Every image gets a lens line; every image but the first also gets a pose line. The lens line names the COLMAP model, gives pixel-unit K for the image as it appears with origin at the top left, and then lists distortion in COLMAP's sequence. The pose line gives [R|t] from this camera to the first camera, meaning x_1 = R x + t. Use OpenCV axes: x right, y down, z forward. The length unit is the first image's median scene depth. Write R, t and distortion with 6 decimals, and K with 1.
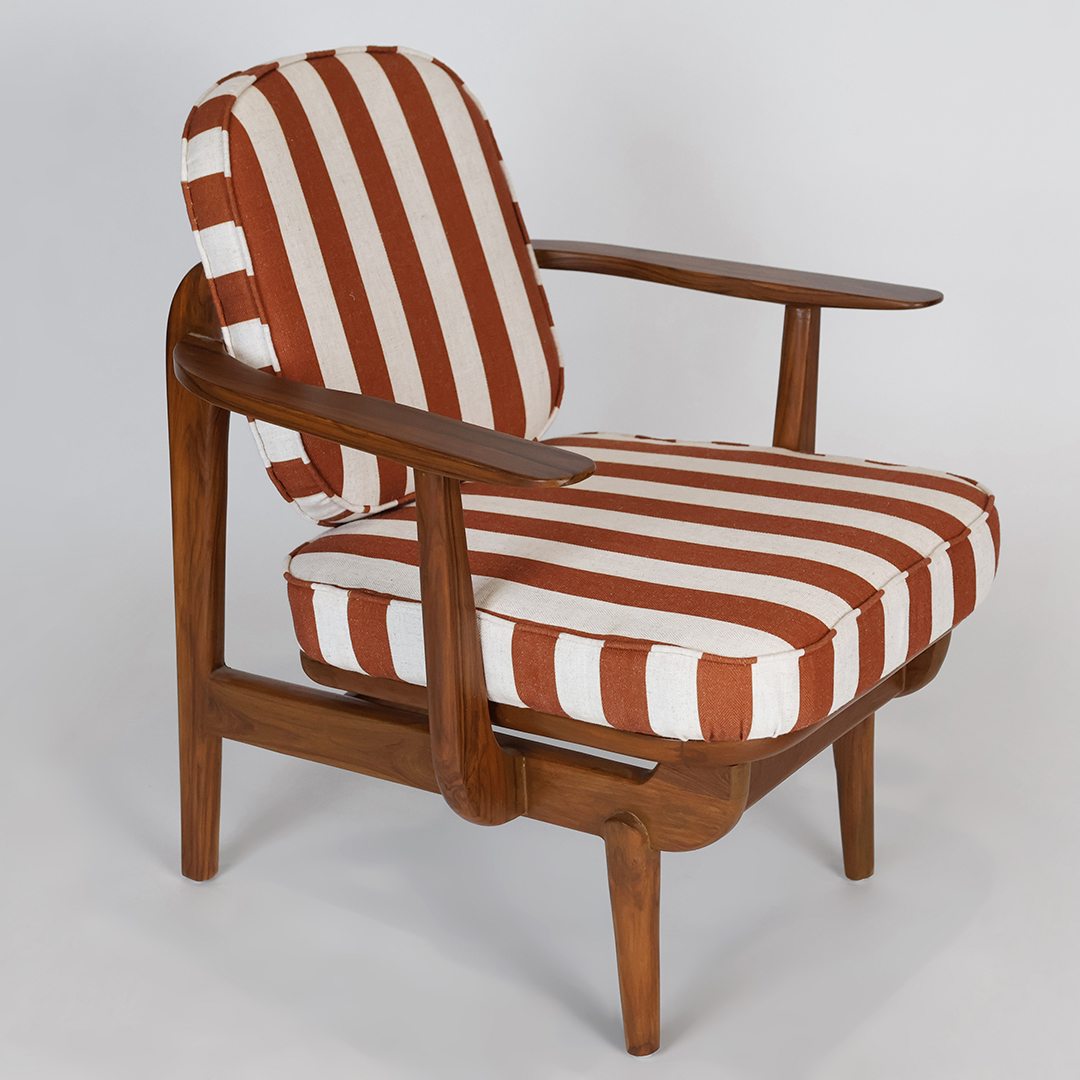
lens RADIAL K [[2498.8, 0, 540.0], [0, 2498.8, 540.0], [0, 0, 1]] dist [0.038707, 0.381268]
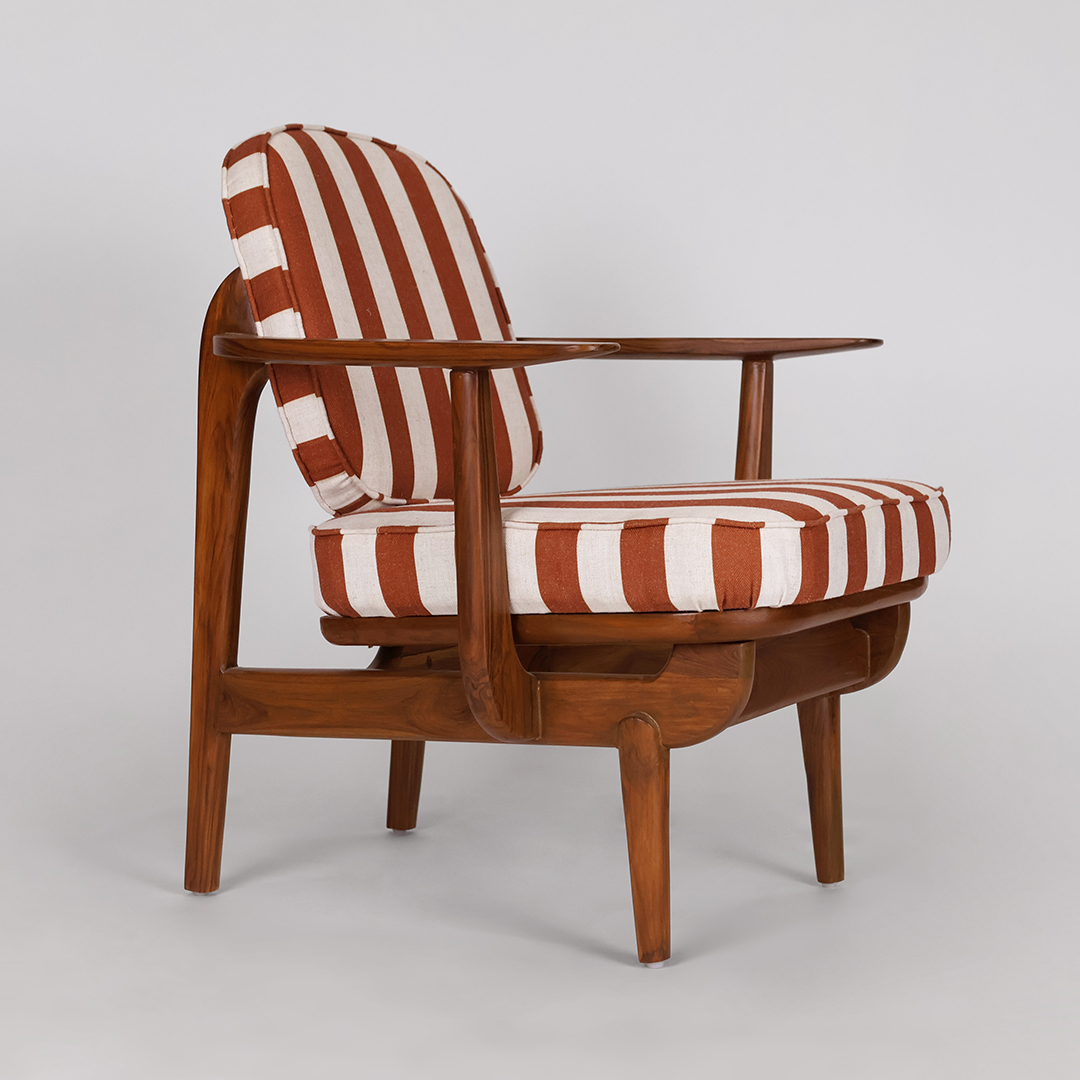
lens RADIAL K [[2467.6, 0, 582.8], [0, 2467.6, 506.7], [0, 0, 1]] dist [0.068739, -0.086046]
pose [[0.995222, 0.004617, 0.097528, -0.089184], [0.023386, 0.958531, -0.284026, 0.309130], [-0.094795, 0.284950, 0.953843, -0.039348]]
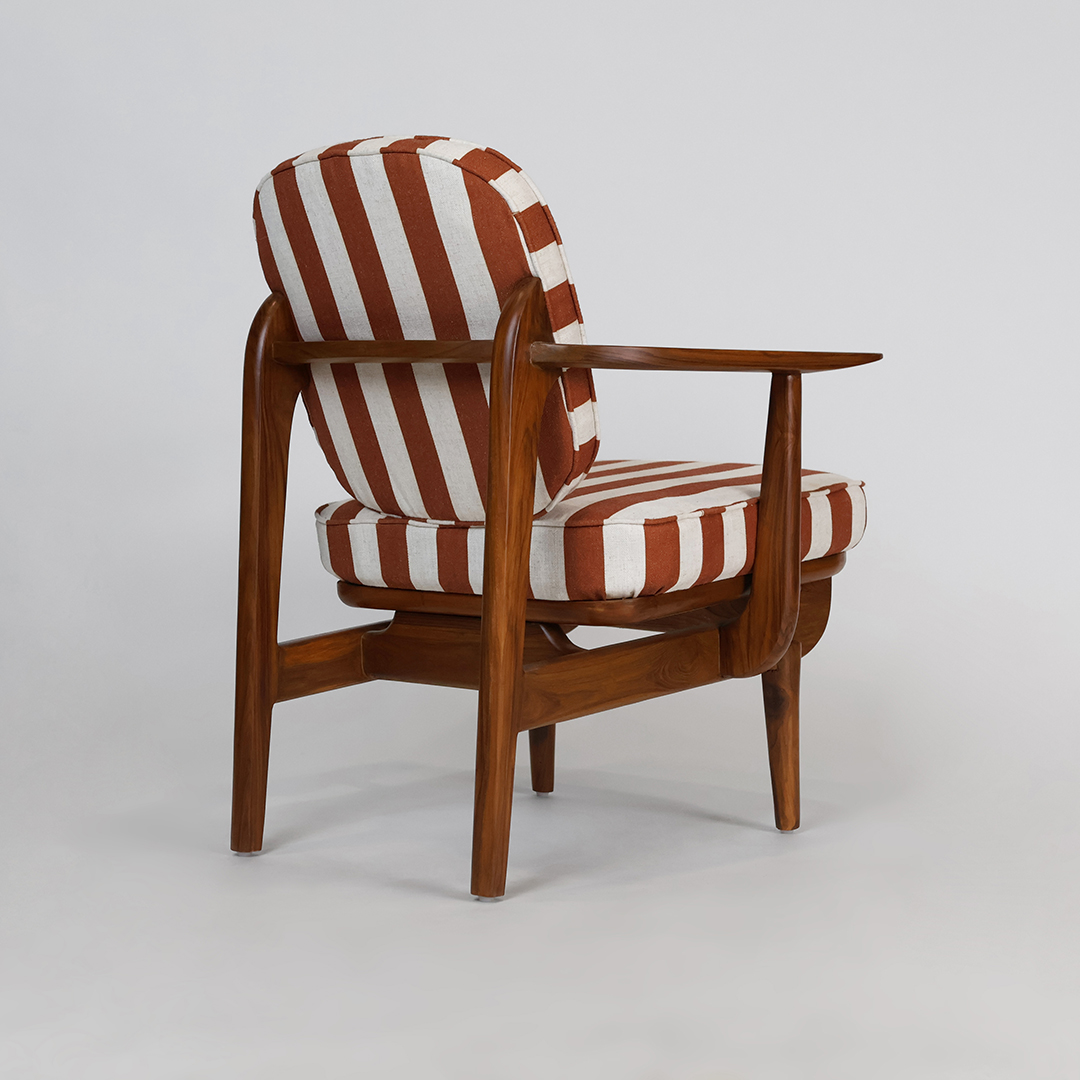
lens RADIAL K [[2402.8, 0, 539.3], [0, 2402.8, 613.6], [0, 0, 1]] dist [0.048517, 0.144297]
pose [[0.067070, -0.069318, 0.995337, -1.261760], [0.367577, 0.929135, 0.039938, -0.009863], [-0.927571, 0.363184, 0.087797, 0.954439]]
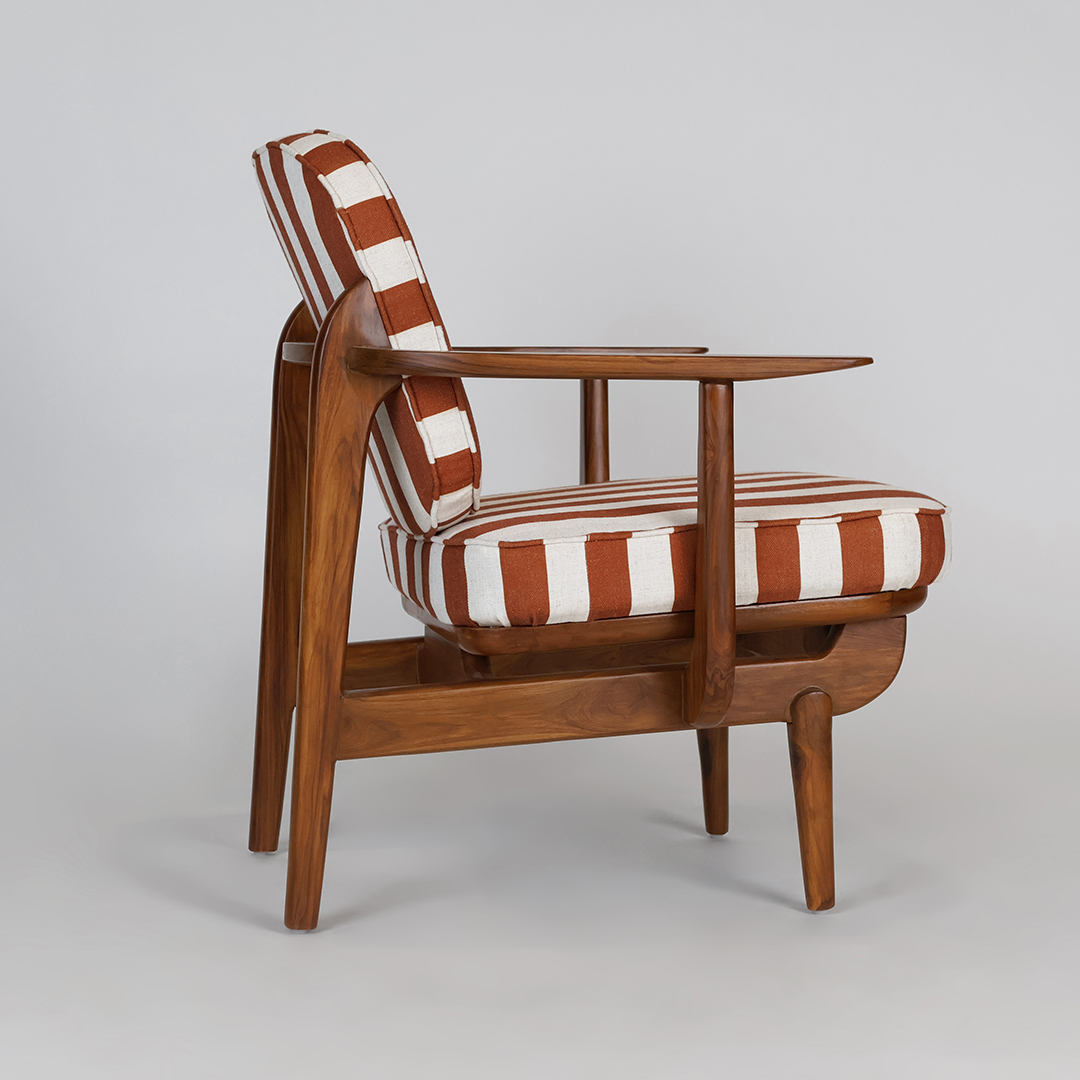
lens RADIAL K [[2402.8, 0, 539.3], [0, 2402.8, 613.6], [0, 0, 1]] dist [0.048517, 0.144297]
pose [[0.657878, -0.055680, 0.751064, -0.879885], [0.258380, 0.953423, -0.155640, 0.210871], [-0.707416, 0.296452, 0.641623, 0.315582]]
